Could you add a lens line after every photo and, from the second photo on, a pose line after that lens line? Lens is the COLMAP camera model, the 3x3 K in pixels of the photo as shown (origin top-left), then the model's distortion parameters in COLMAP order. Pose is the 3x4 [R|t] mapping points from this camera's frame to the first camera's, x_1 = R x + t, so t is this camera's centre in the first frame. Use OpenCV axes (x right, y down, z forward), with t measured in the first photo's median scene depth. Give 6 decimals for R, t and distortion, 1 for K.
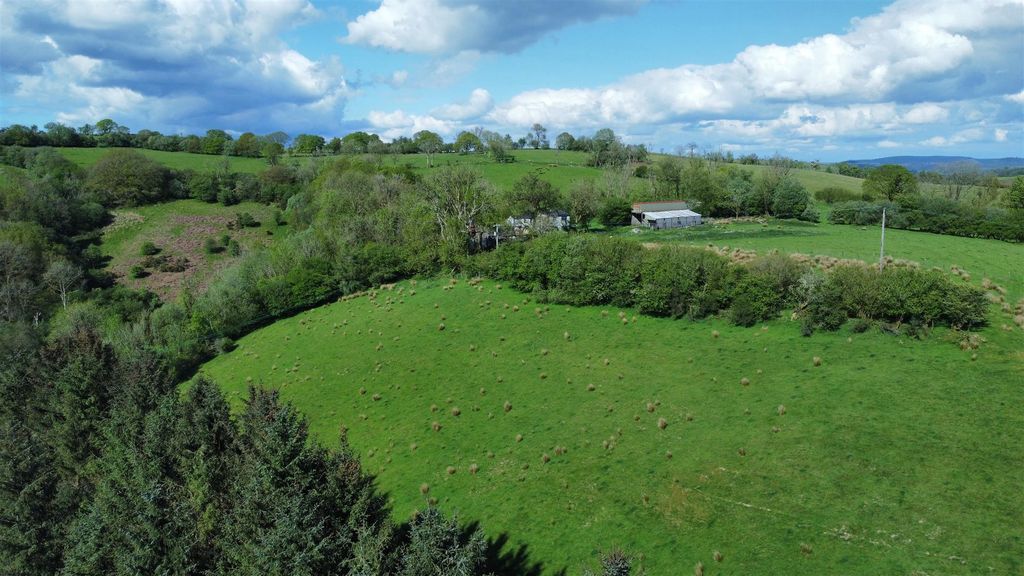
lens RADIAL K [[776.5, 0, 508.0], [0, 776.5, 314.7], [0, 0, 1]] dist [-0.005912, -0.007401]
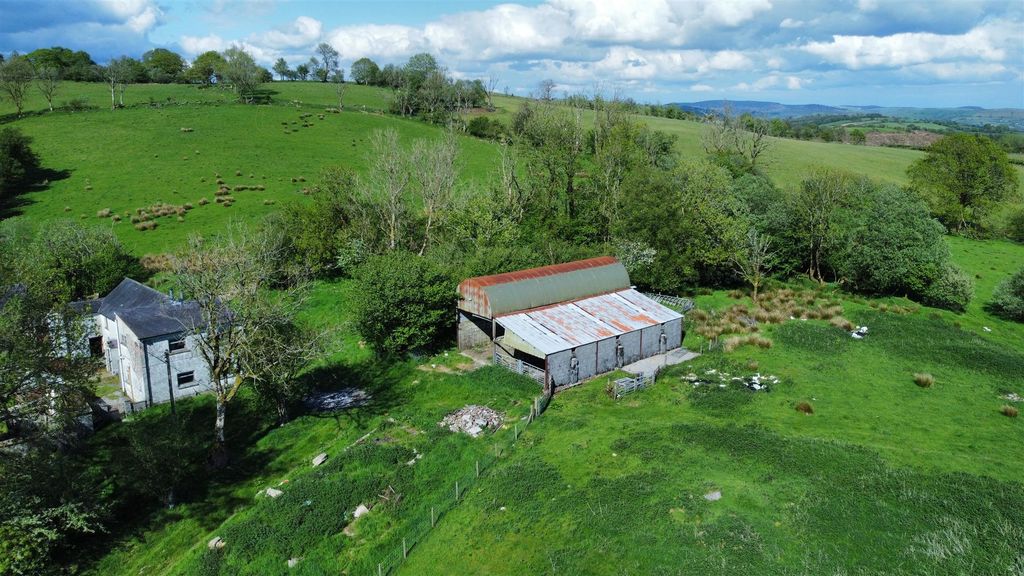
lens RADIAL K [[773.4, 0, 506.7], [0, 773.4, 289.7], [0, 0, 1]] dist [0.001297, -0.009184]
pose [[0.978273, -0.021884, 0.206162, 0.110043], [0.011582, 0.998629, 0.051047, -0.145222], [-0.206996, -0.047550, 0.977186, 0.668736]]
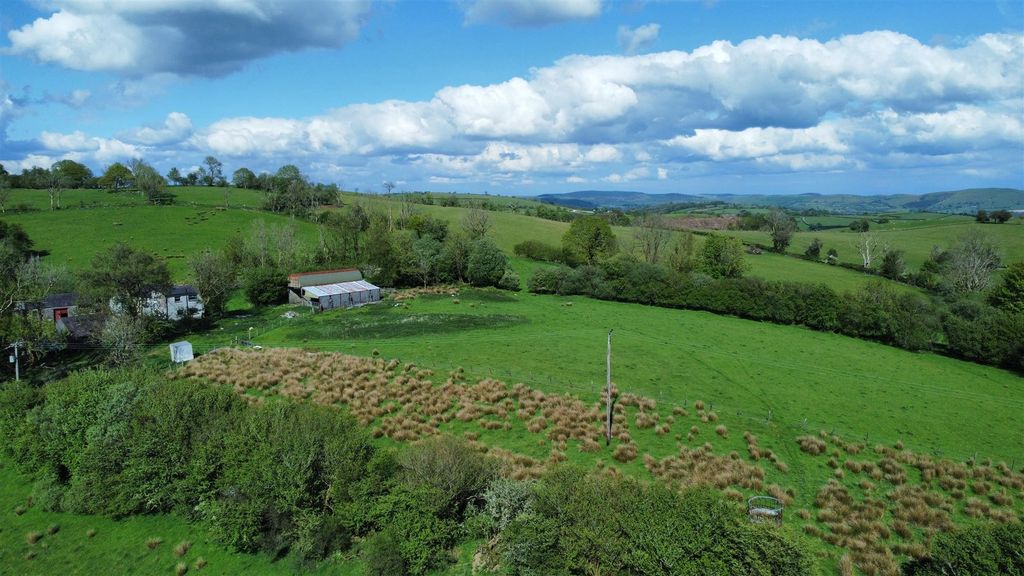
lens RADIAL K [[773.4, 0, 506.7], [0, 773.4, 289.7], [0, 0, 1]] dist [0.001297, -0.009184]
pose [[0.935861, -0.029135, 0.351164, 0.088278], [0.053249, 0.996824, -0.059207, -0.068393], [-0.348324, 0.074109, 0.934440, 0.207803]]
